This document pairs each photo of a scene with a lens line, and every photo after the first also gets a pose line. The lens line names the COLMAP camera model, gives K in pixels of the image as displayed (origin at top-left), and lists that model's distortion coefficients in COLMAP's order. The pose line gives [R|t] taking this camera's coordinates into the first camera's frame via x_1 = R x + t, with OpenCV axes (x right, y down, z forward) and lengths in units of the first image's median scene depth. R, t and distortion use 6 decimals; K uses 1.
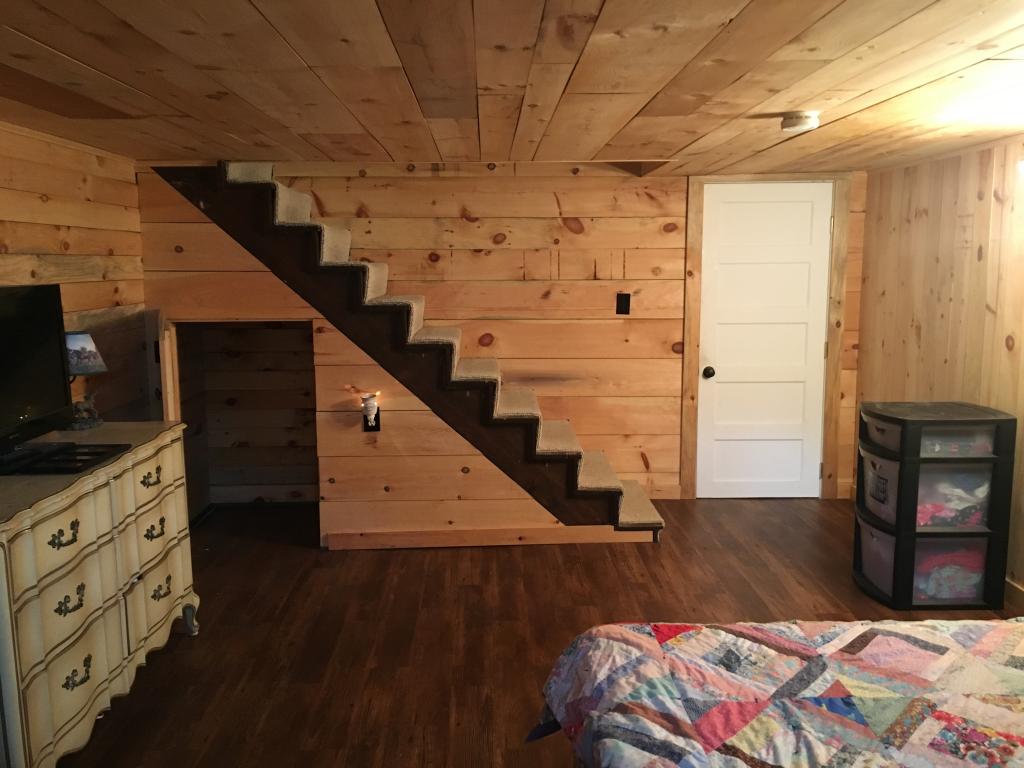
lens RADIAL K [[867.0, 0, 509.8], [0, 867.0, 384.2], [0, 0, 1]] dist [-0.003094, -0.009764]
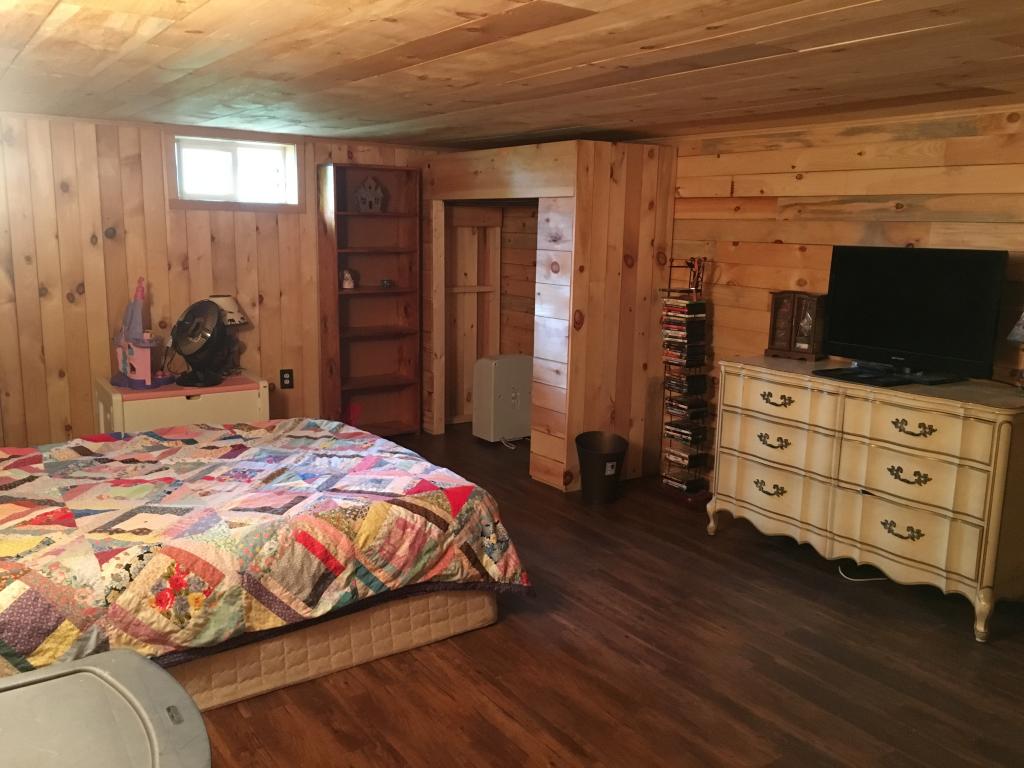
lens RADIAL K [[867.0, 0, 510.7], [0, 867.0, 380.9], [0, 0, 1]] dist [-0.003094, -0.009764]
pose [[-0.836273, 0.099368, -0.539235, 0.906161], [-0.089849, 0.945314, 0.313541, -0.376153], [0.540902, 0.310655, -0.781613, 2.373809]]
